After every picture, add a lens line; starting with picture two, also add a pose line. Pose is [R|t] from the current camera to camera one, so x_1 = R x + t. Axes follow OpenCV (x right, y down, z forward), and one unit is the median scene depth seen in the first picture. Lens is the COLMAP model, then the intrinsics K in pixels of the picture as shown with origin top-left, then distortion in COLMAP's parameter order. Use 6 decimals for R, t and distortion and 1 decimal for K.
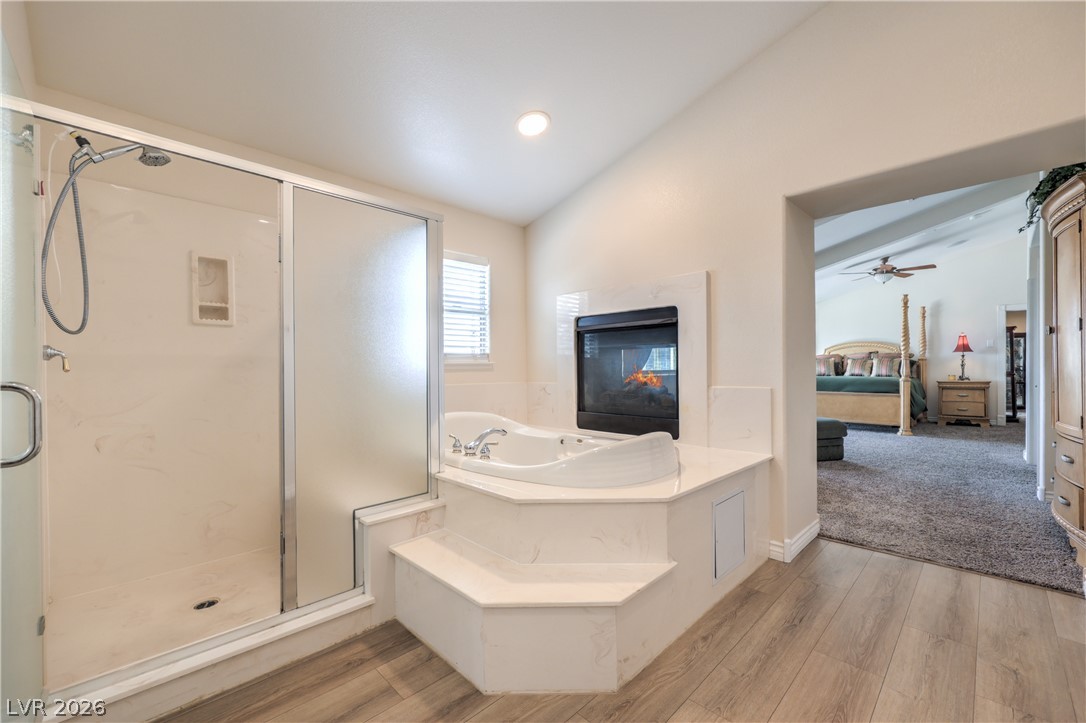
lens RADIAL K [[439.7, 0, 546.7], [0, 439.7, 367.6], [0, 0, 1]] dist [-0.002657, 0.001906]
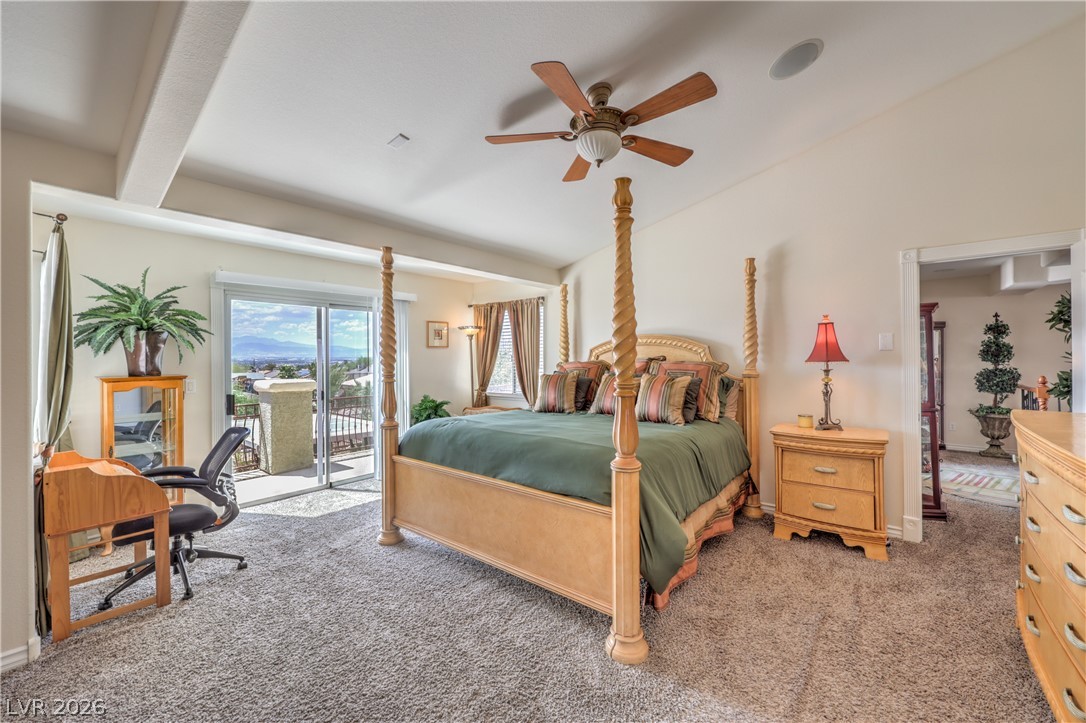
lens RADIAL K [[439.7, 0, 539.6], [0, 439.7, 355.2], [0, 0, 1]] dist [-0.002657, 0.001906]
pose [[0.993923, 0.001082, 0.110071, 0.638182], [-0.000074, 0.999958, -0.009156, -0.038231], [-0.110076, 0.009092, 0.993882, 0.623916]]
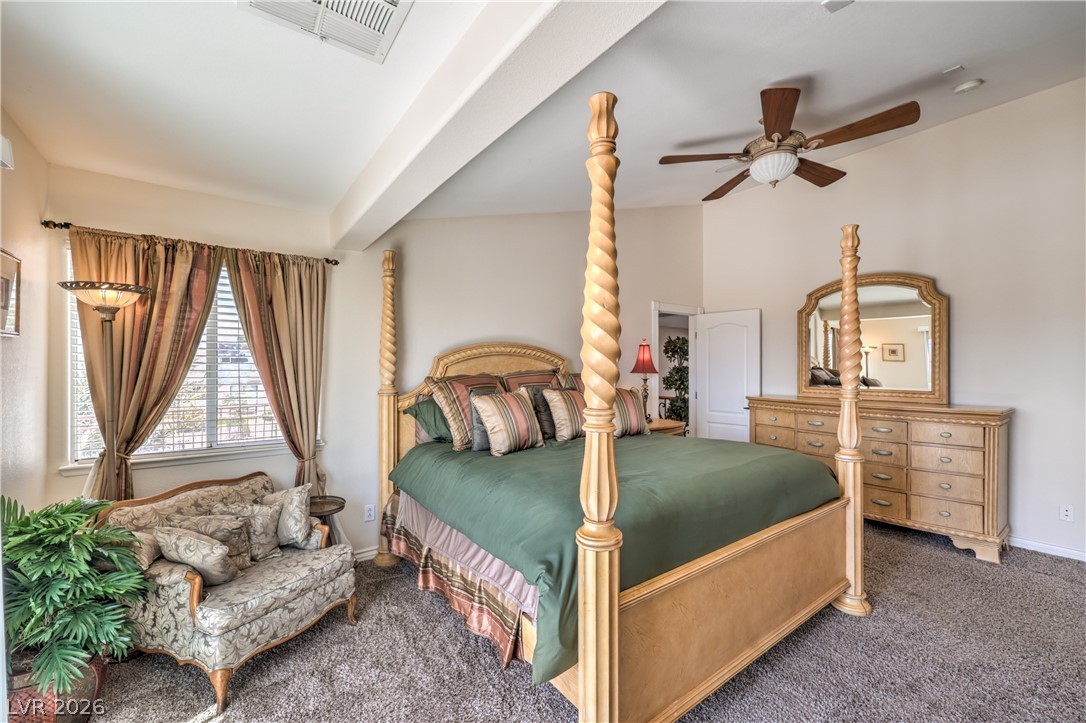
lens RADIAL K [[439.7, 0, 541.6], [0, 439.7, 366.5], [0, 0, 1]] dist [-0.002657, 0.001906]
pose [[0.127690, 0.007046, 0.991789, 0.370818], [0.000051, 0.999975, -0.007110, -0.040492], [-0.991814, 0.000958, 0.127686, 1.059803]]
